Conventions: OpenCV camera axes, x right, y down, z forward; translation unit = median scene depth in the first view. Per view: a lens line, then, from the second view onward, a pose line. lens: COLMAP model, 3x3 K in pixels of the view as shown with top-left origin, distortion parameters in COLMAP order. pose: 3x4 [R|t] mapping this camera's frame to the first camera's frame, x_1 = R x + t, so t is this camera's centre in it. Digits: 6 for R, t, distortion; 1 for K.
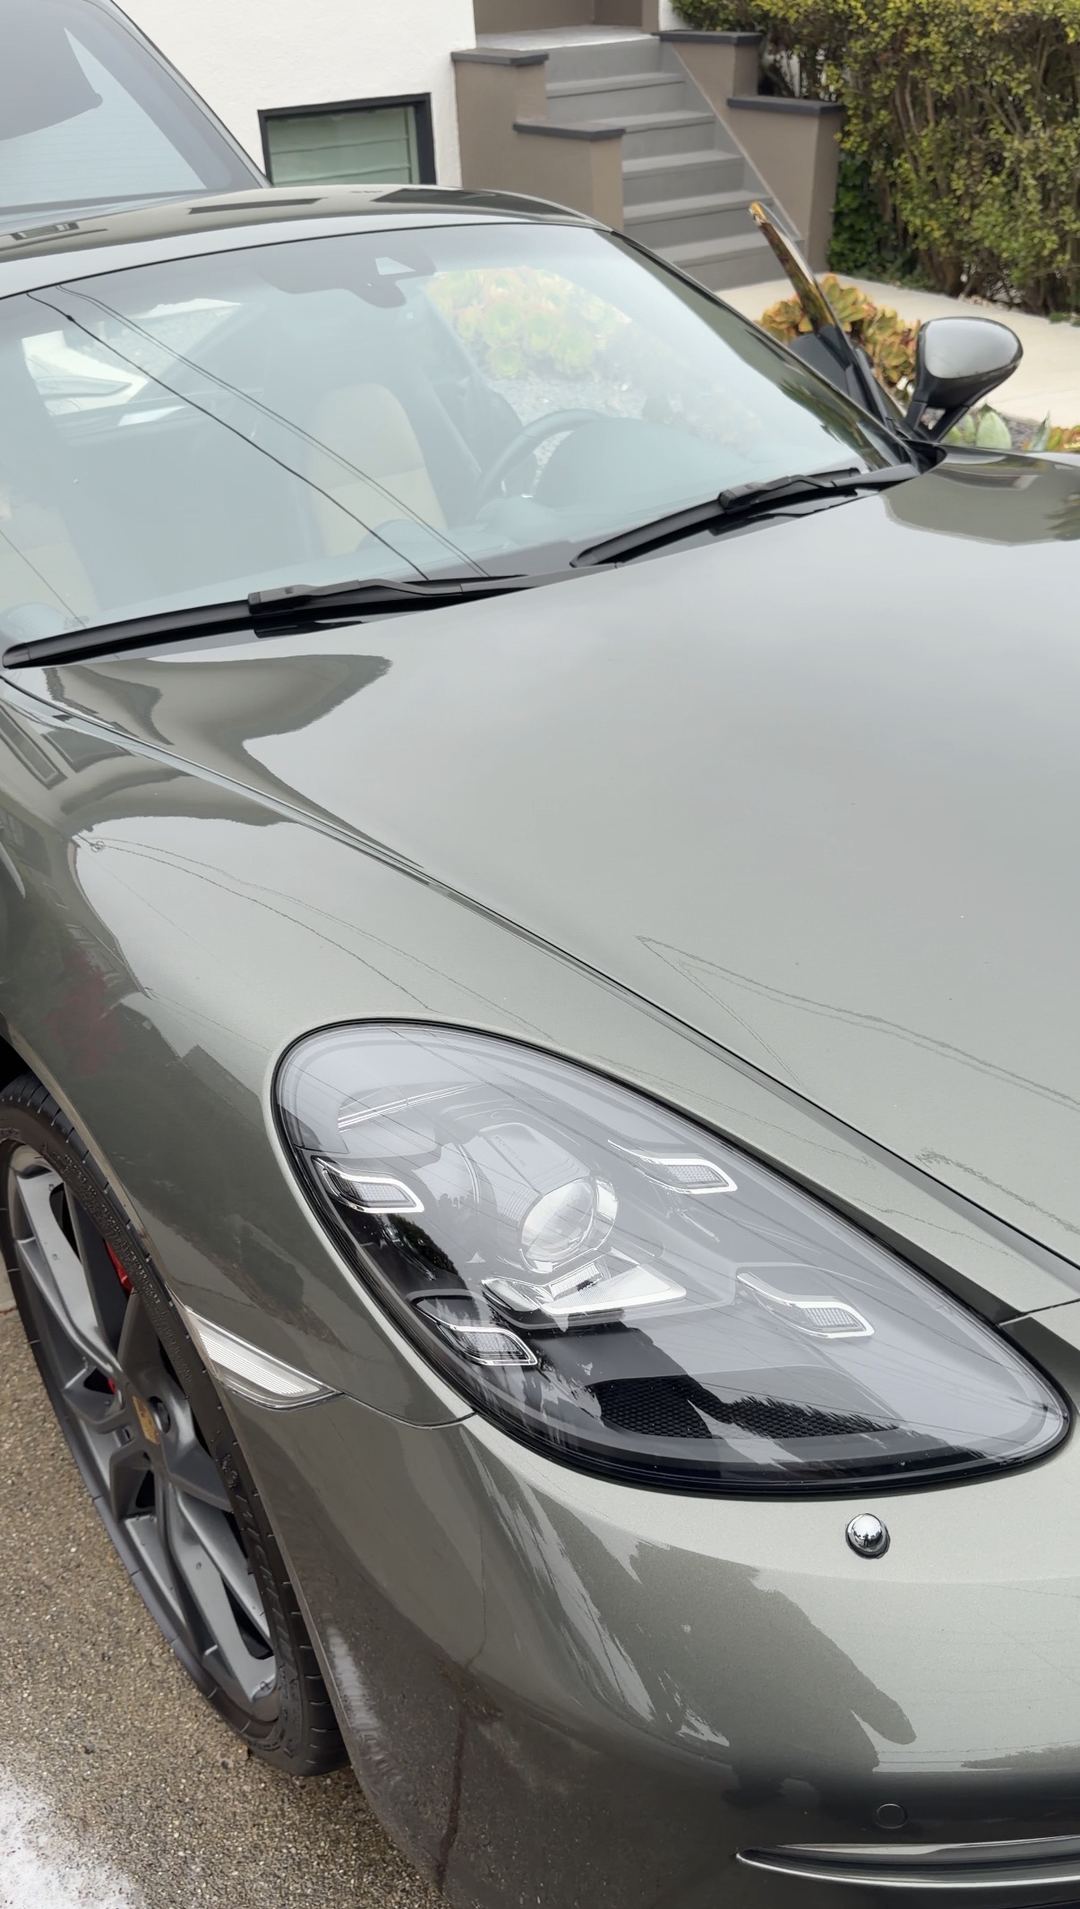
lens RADIAL K [[1643.3, 0, 540.0], [0, 1643.3, 954.5], [0, 0, 1]] dist [-0.004922, 0.009712]
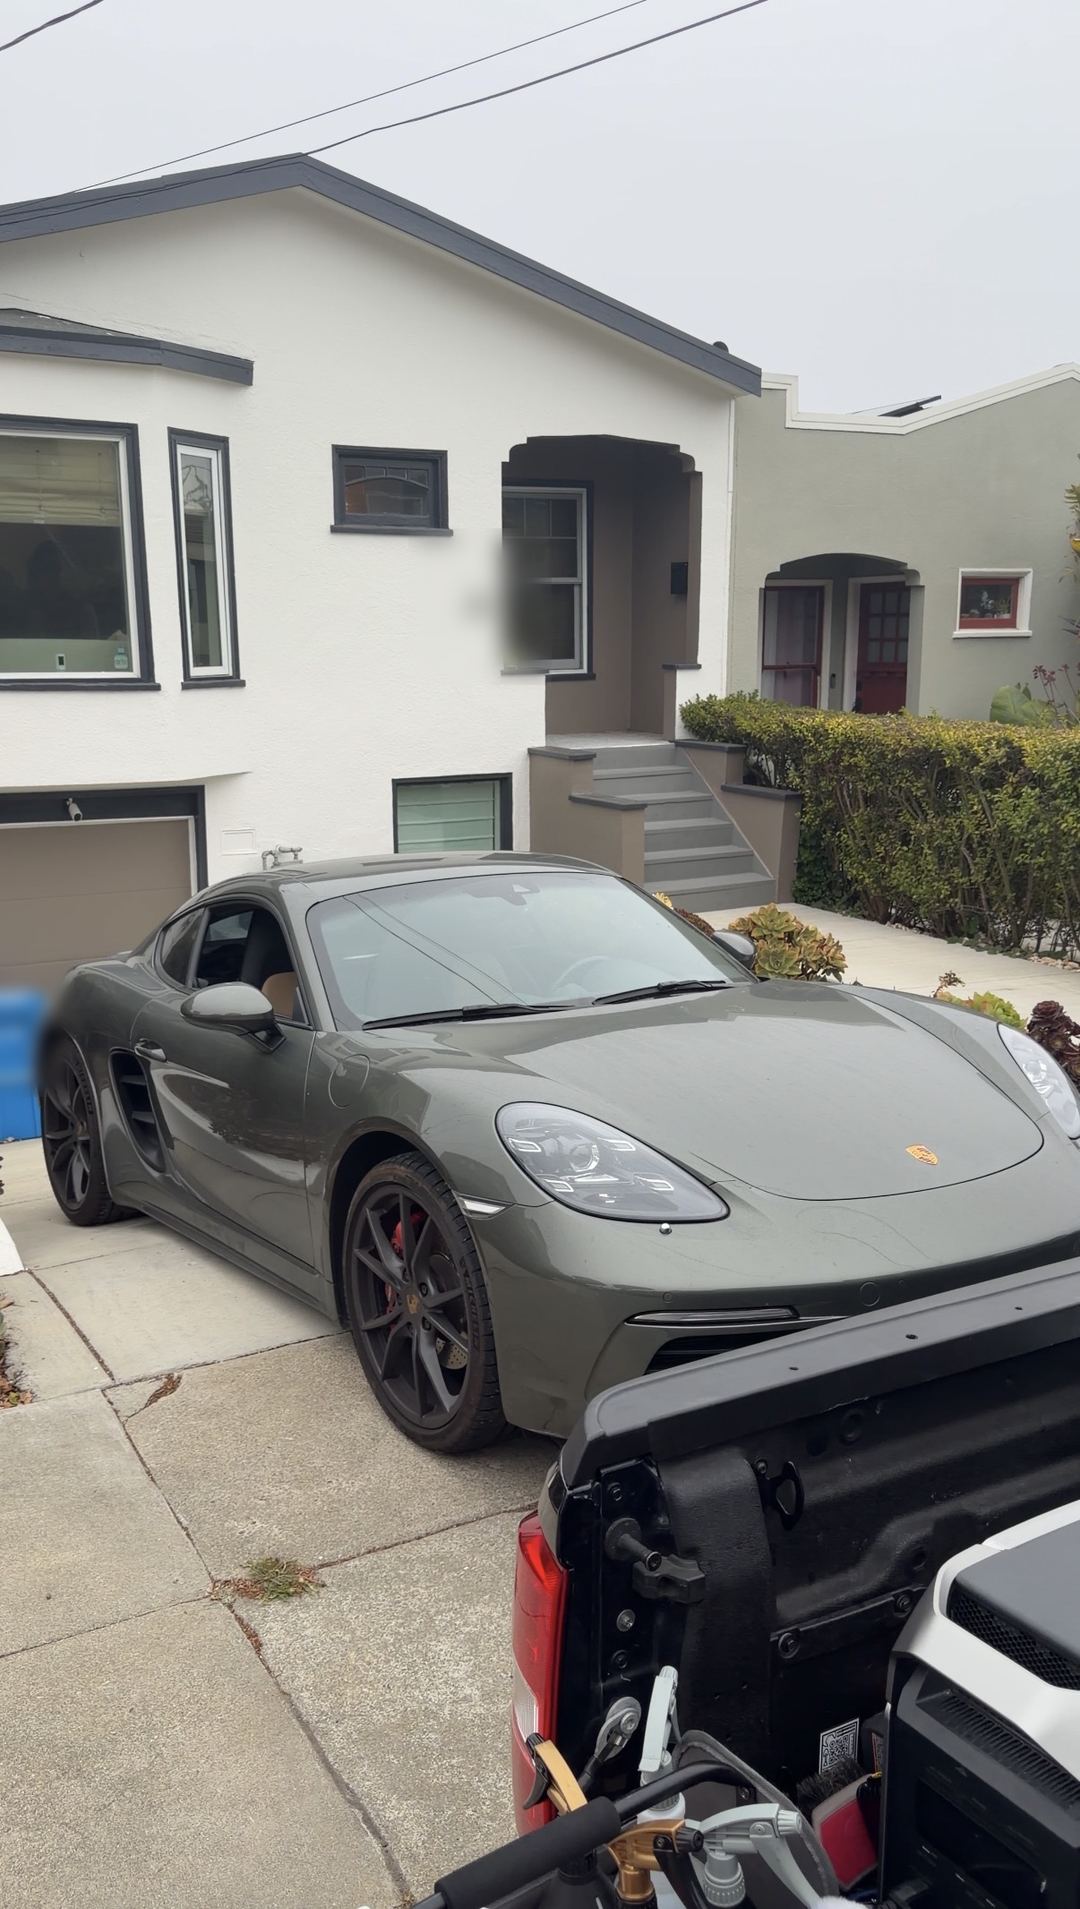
lens RADIAL K [[1643.3, 0, 540.0], [0, 1643.3, 954.5], [0, 0, 1]] dist [-0.004922, 0.009712]
pose [[0.998612, 0.047035, -0.023691, -0.001663], [-0.052339, 0.936307, -0.347262, 0.127980], [0.005849, 0.348020, 0.937469, -0.309563]]
